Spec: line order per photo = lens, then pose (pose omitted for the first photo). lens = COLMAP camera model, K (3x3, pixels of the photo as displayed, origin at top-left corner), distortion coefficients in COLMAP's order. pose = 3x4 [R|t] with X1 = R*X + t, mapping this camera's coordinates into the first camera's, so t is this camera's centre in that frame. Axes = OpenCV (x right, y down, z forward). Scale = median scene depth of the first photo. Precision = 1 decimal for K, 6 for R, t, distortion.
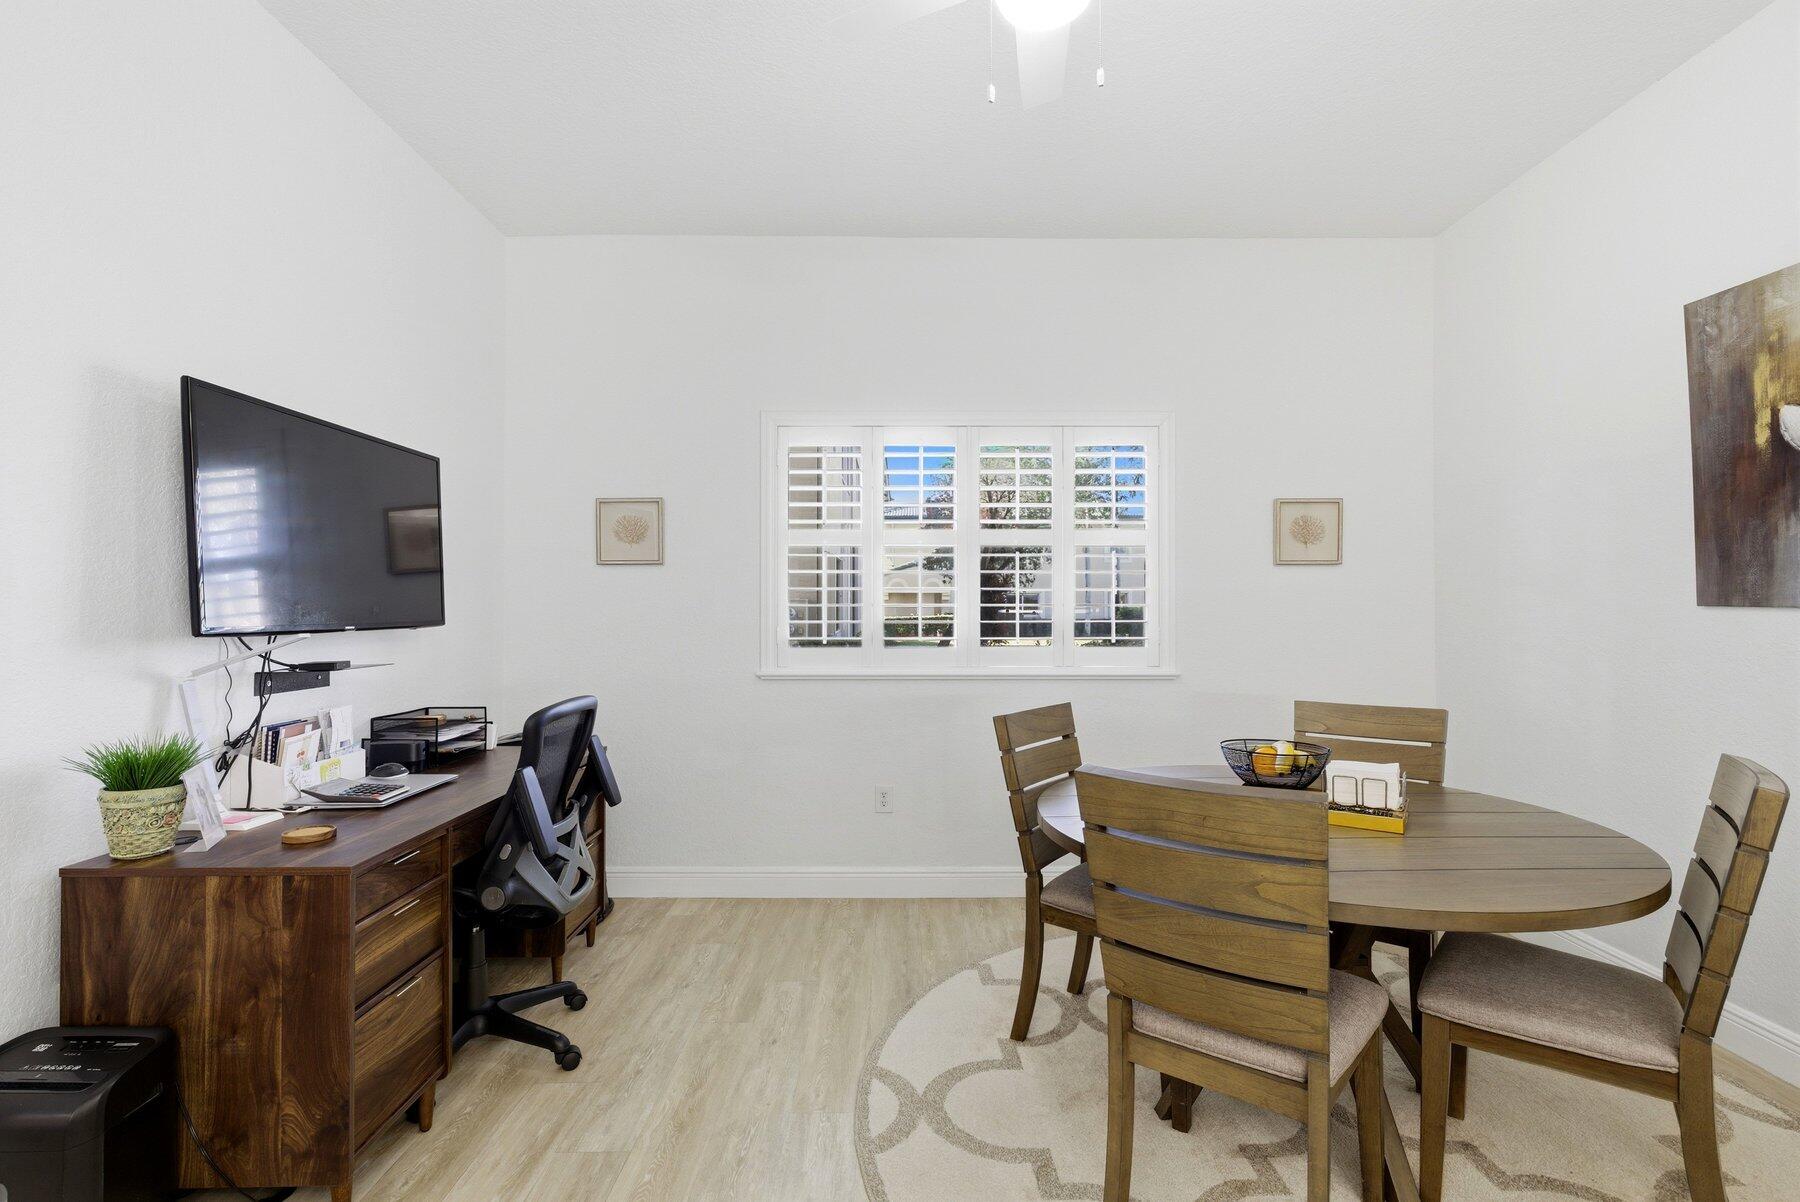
lens RADIAL K [[812.6, 0, 906.8], [0, 812.6, 606.9], [0, 0, 1]] dist [-0.004486, -0.000590]
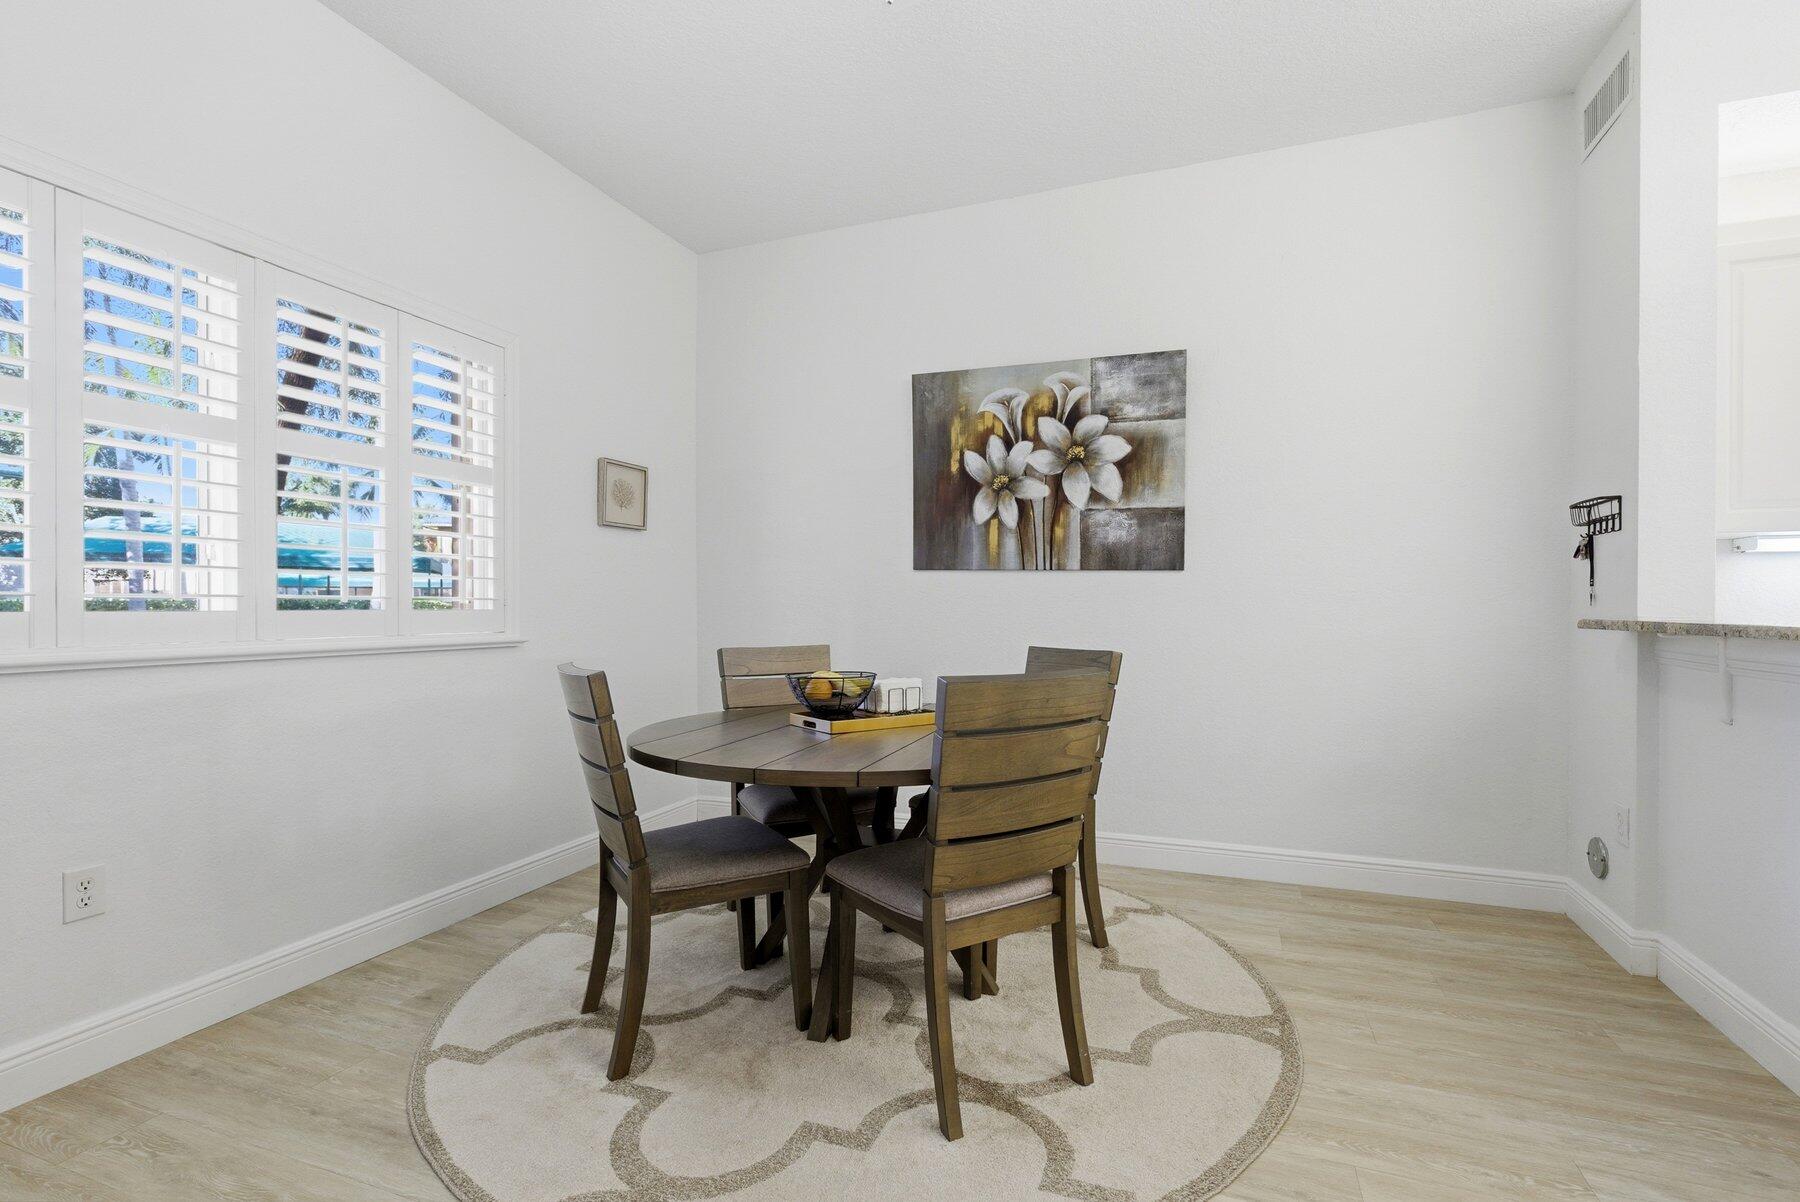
lens RADIAL K [[833.0, 0, 904.1], [0, 833.0, 604.7], [0, 0, 1]] dist [0.000468, -0.000021]
pose [[0.357739, 0.005430, 0.933806, -0.548533], [-0.000070, 0.999983, -0.005788, 0.078102], [-0.933822, 0.002006, 0.357733, 0.465949]]
